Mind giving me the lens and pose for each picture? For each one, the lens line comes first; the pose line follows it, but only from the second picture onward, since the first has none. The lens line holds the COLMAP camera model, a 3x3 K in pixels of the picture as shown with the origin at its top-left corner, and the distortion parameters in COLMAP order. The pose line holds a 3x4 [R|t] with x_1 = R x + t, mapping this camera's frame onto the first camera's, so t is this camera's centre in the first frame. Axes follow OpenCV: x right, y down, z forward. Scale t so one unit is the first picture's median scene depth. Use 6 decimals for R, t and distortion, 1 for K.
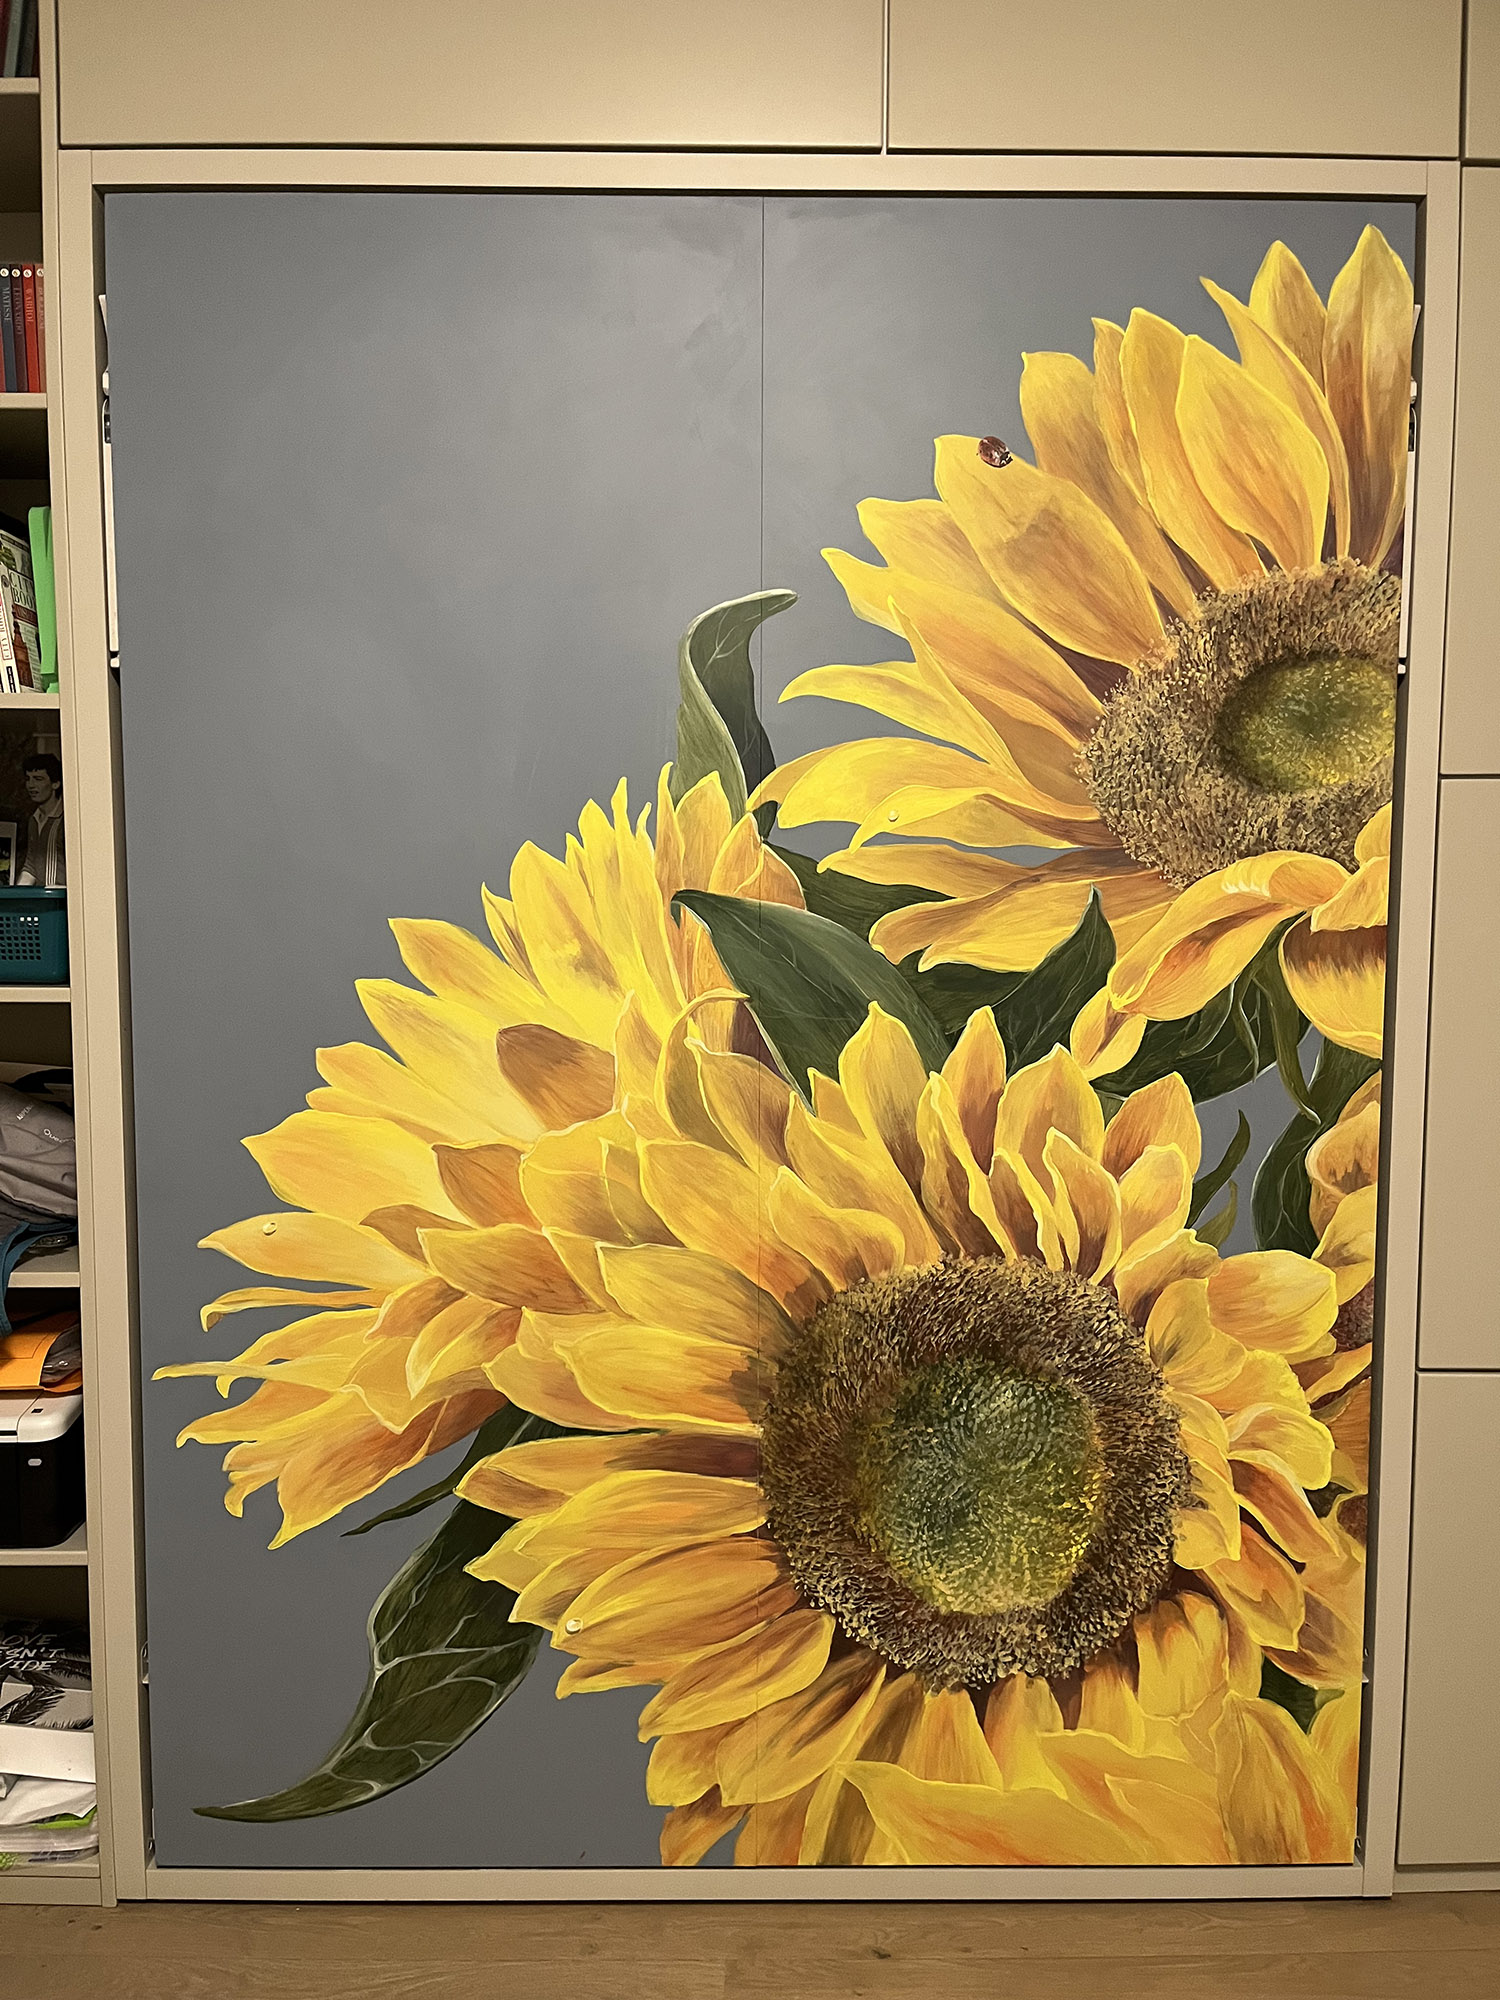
lens RADIAL K [[1481.1, 0, 756.4], [0, 1481.1, 998.4], [0, 0, 1]] dist [0.046248, -0.058177]
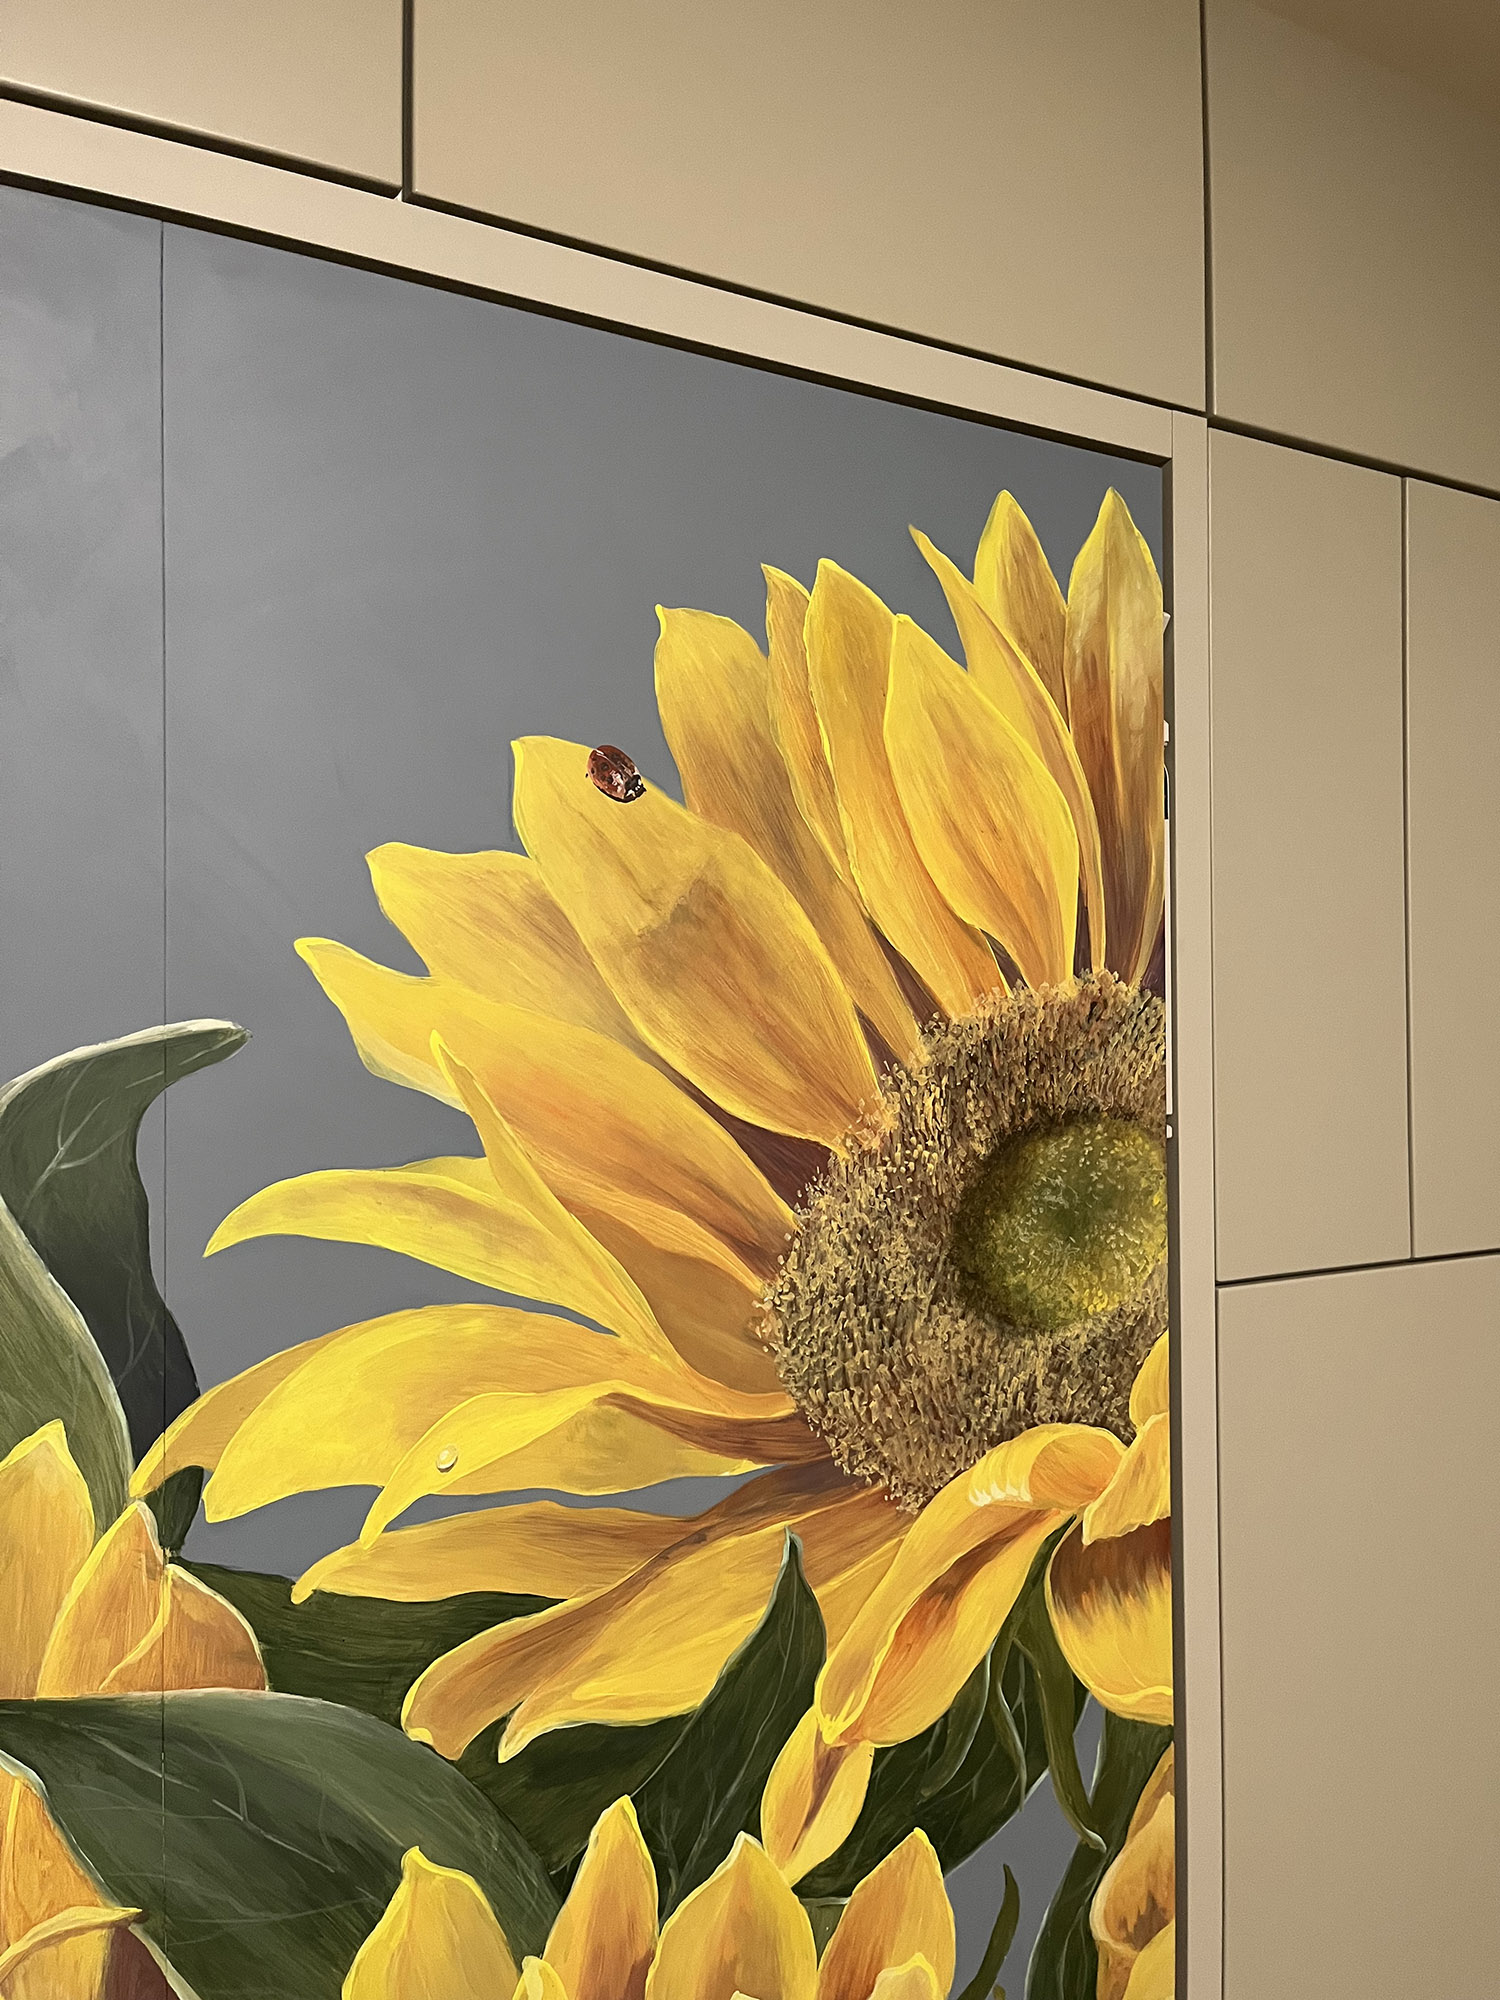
lens RADIAL K [[1481.1, 0, 719.8], [0, 1481.1, 1011.6], [0, 0, 1]] dist [0.046248, -0.058177]
pose [[0.878831, -0.001694, 0.477130, -0.064985], [0.048112, 0.995211, -0.085086, -0.224124], [-0.474701, 0.097732, 0.874704, 0.496303]]
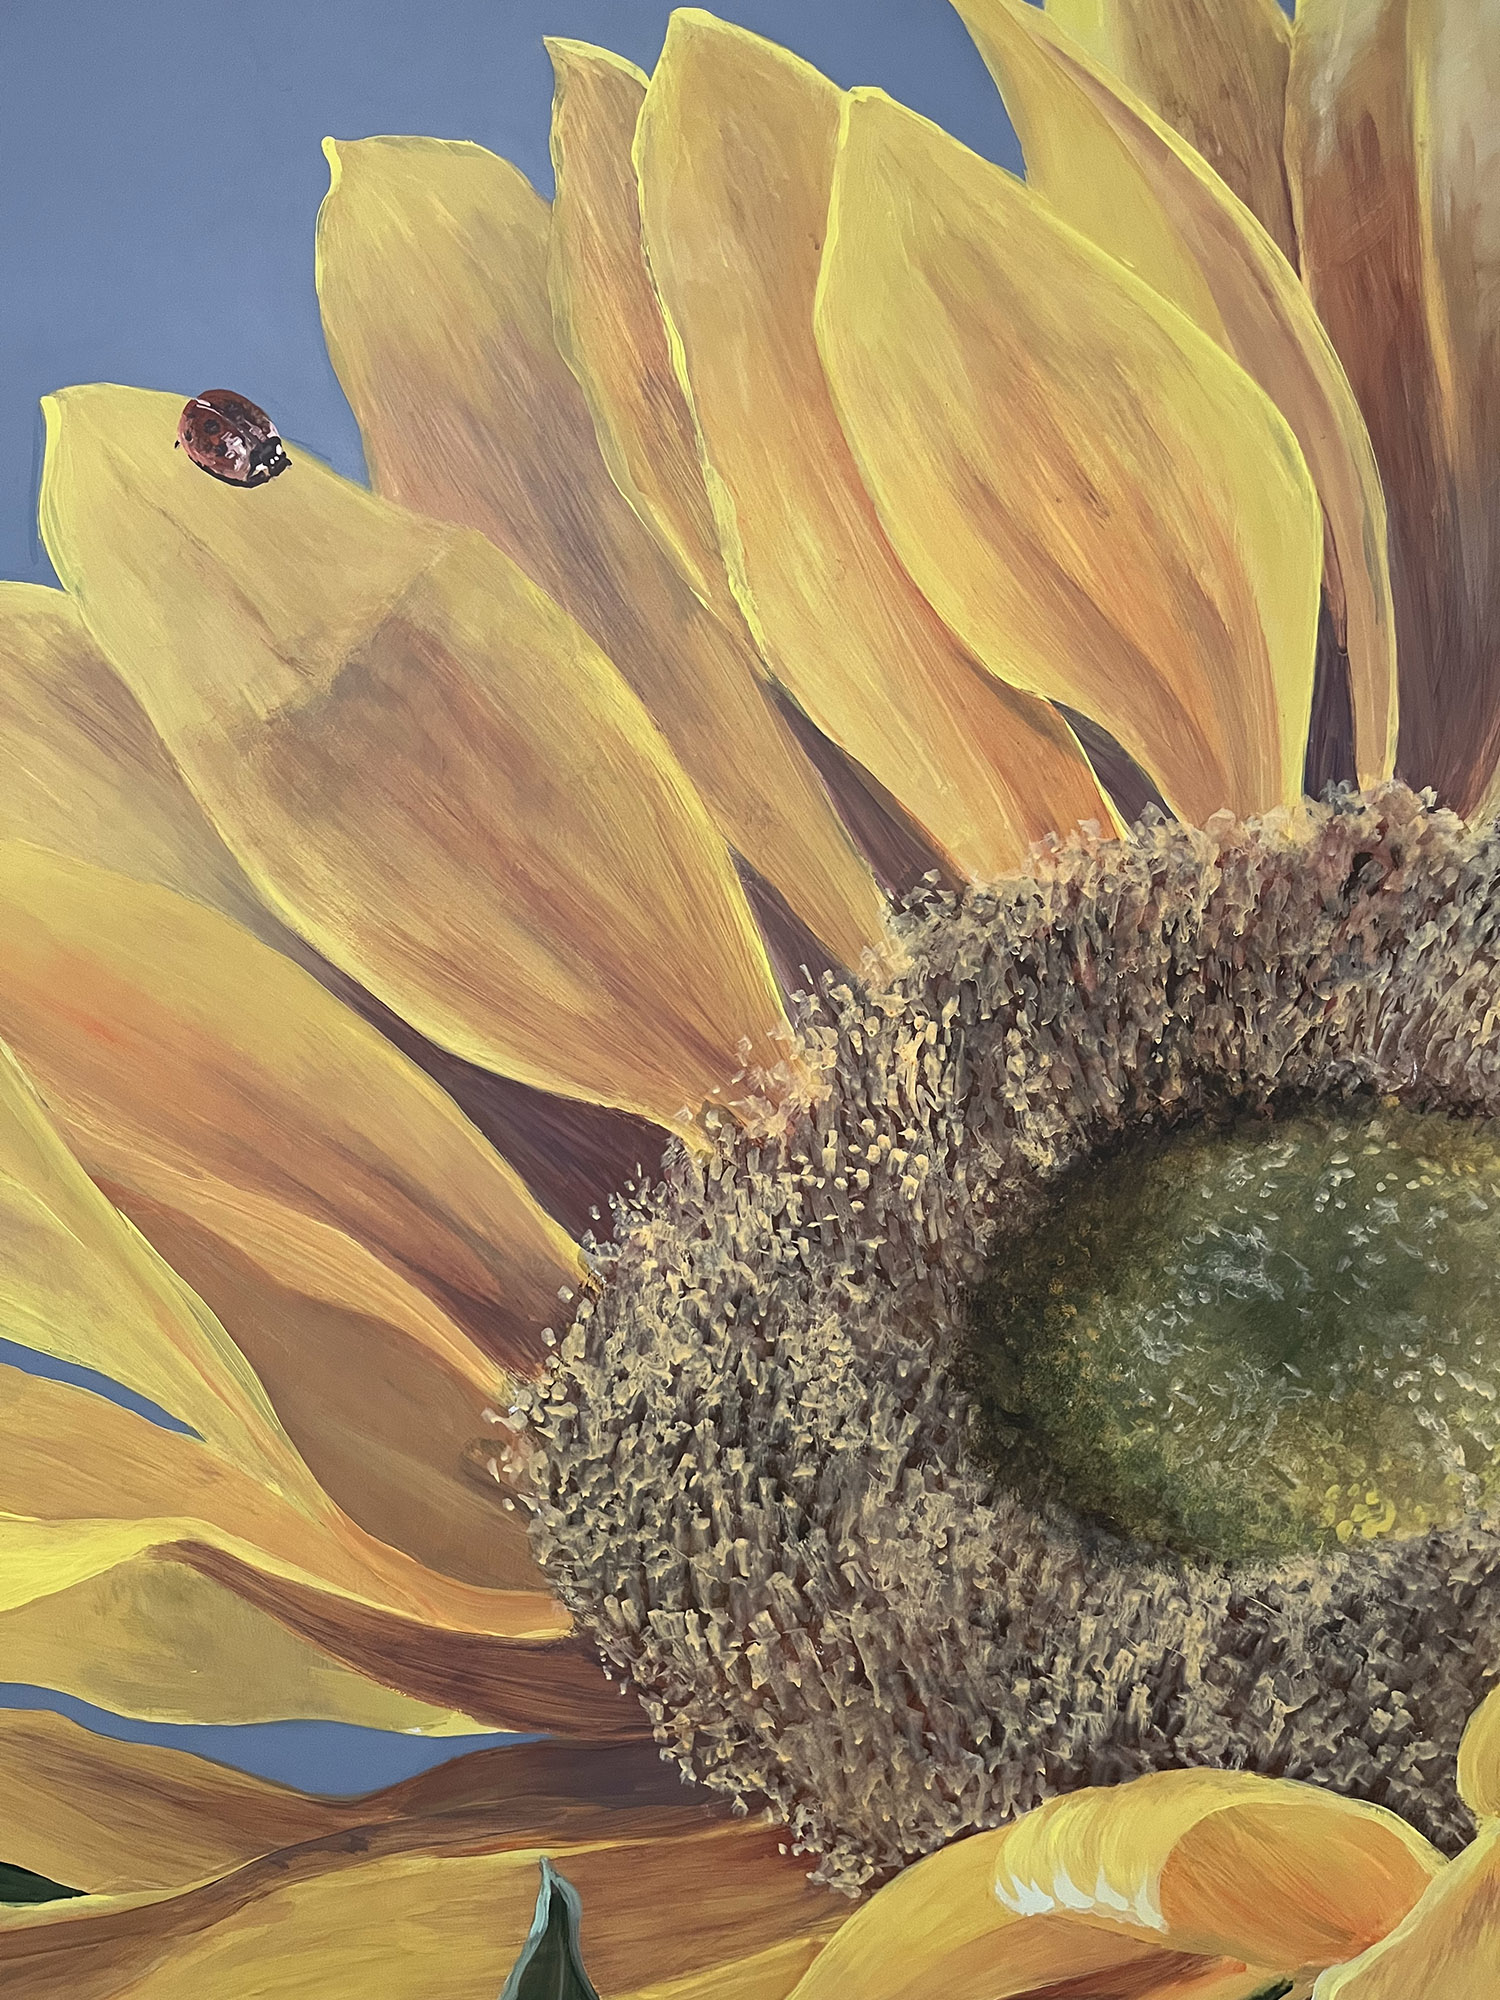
lens RADIAL K [[1481.1, 0, 766.8], [0, 1481.1, 1016.9], [0, 0, 1]] dist [0.046248, -0.058177]
pose [[0.999196, 0.015835, -0.036829, 0.275418], [-0.020402, 0.991675, -0.127136, -0.203346], [0.034510, 0.127785, 0.991201, 0.688003]]
